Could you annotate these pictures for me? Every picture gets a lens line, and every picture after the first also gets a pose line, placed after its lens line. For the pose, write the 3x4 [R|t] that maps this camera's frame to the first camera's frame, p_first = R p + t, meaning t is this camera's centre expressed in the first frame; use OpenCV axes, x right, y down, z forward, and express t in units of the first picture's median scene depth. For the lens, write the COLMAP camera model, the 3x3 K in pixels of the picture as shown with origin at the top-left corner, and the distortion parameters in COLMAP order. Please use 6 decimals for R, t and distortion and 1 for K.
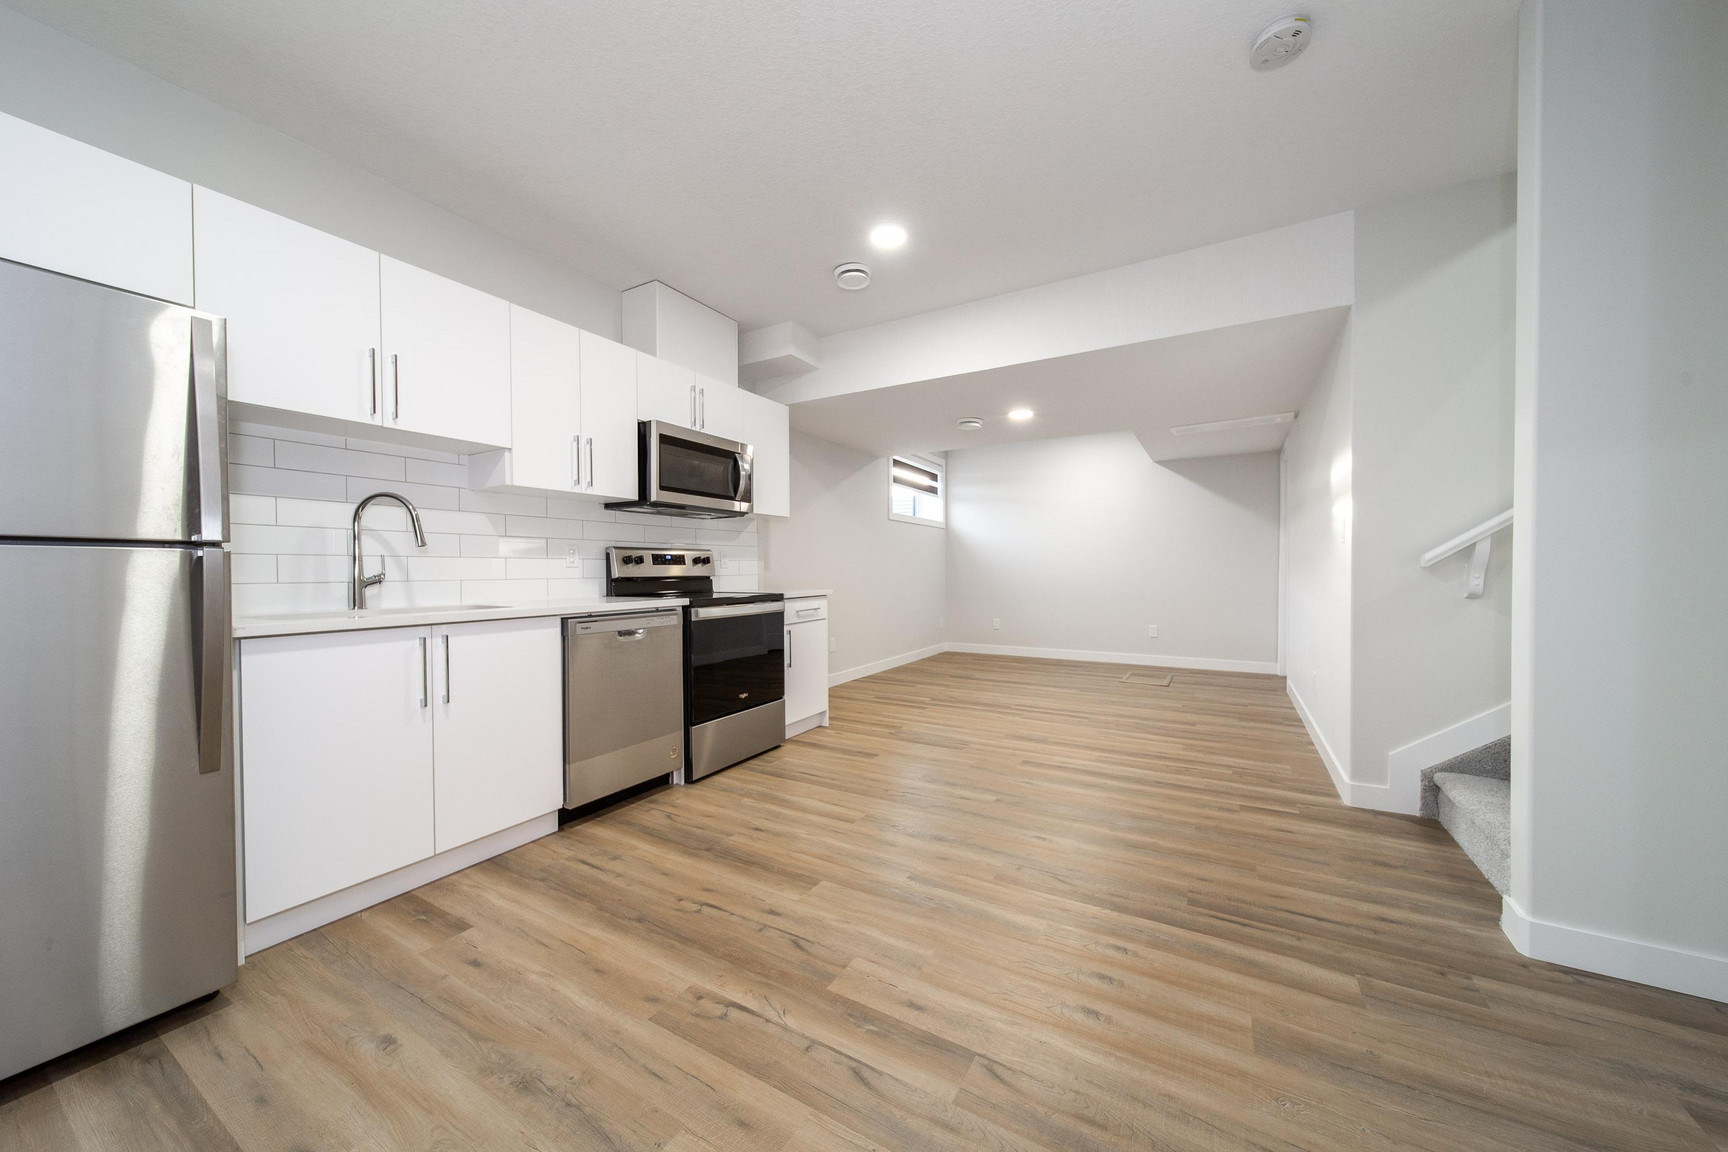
lens RADIAL K [[611.5, 0, 940.1], [0, 611.5, 577.4], [0, 0, 1]] dist [0.000523, -0.000085]
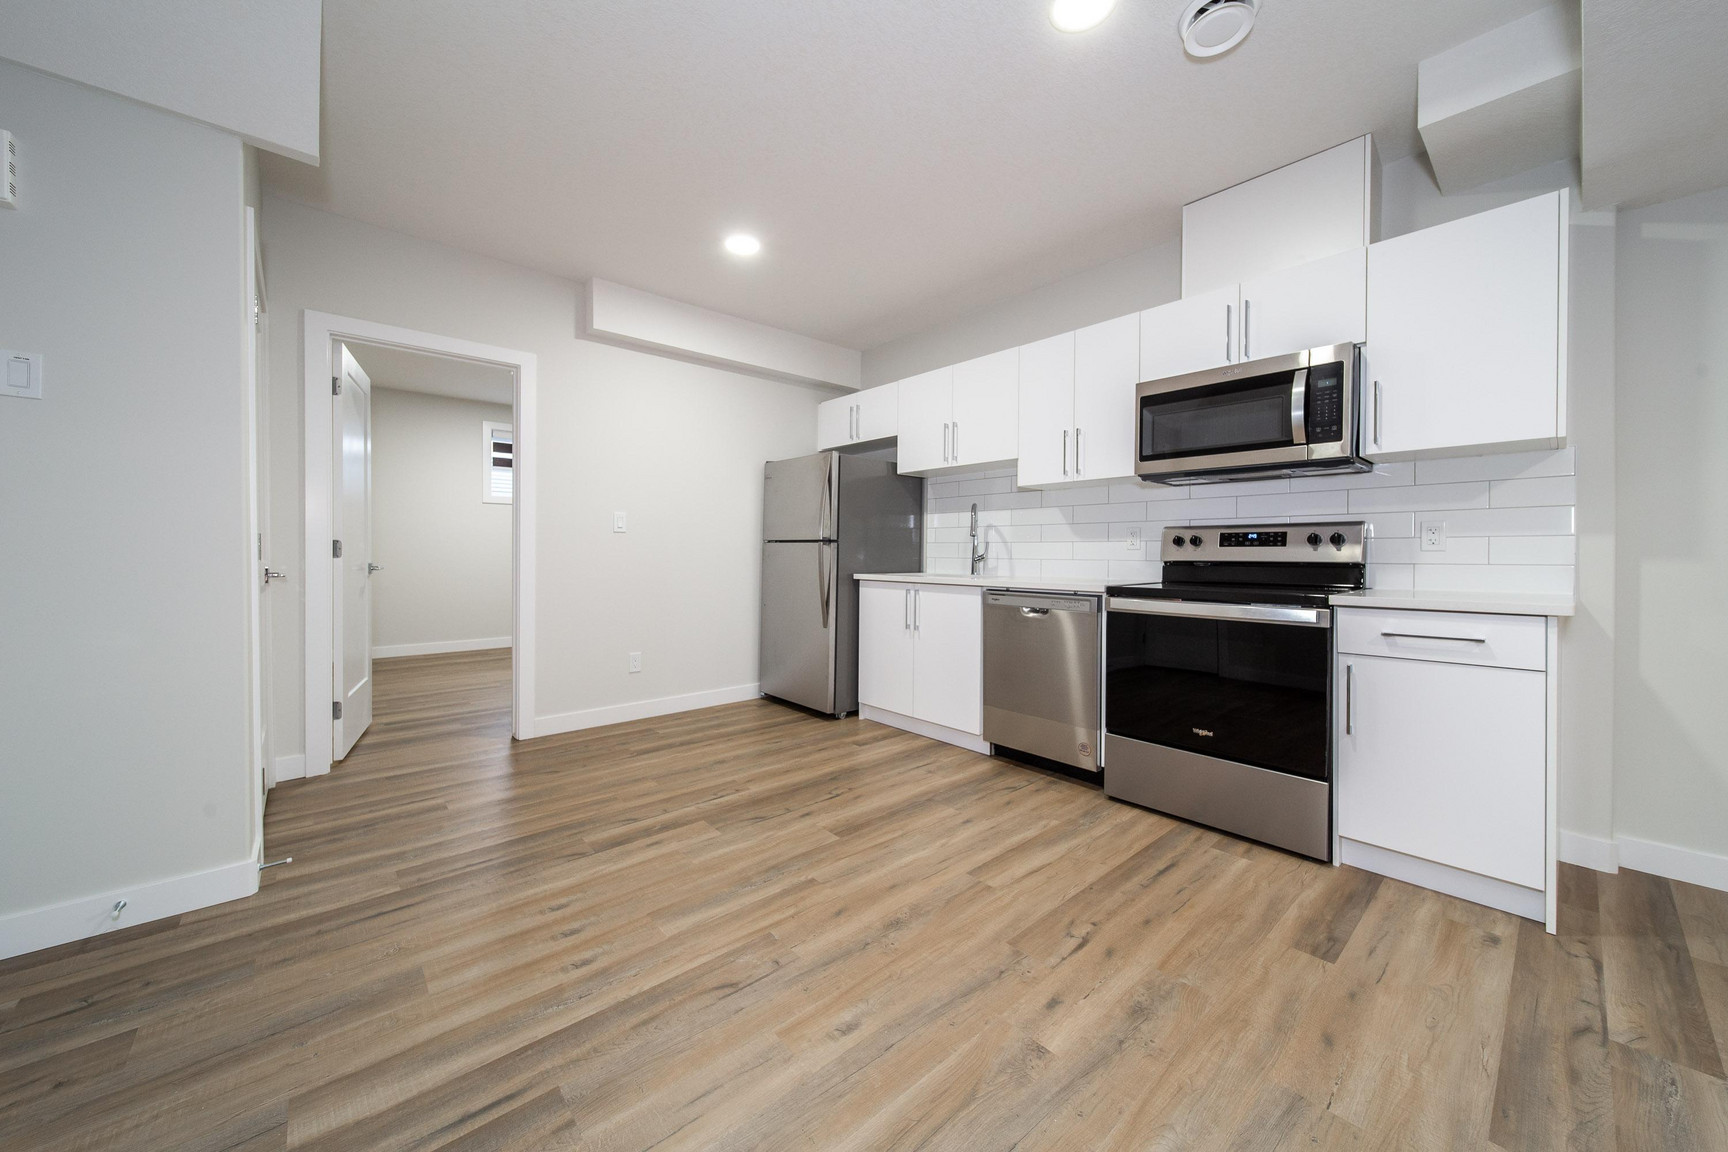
lens RADIAL K [[661.7, 0, 834.9], [0, 661.7, 557.9], [0, 0, 1]] dist [-0.000600, -0.000504]
pose [[-0.452127, 0.010518, -0.891891, 0.589930], [-0.015293, 0.999692, 0.019541, -0.016441], [0.891822, 0.022474, -0.451827, 1.044397]]
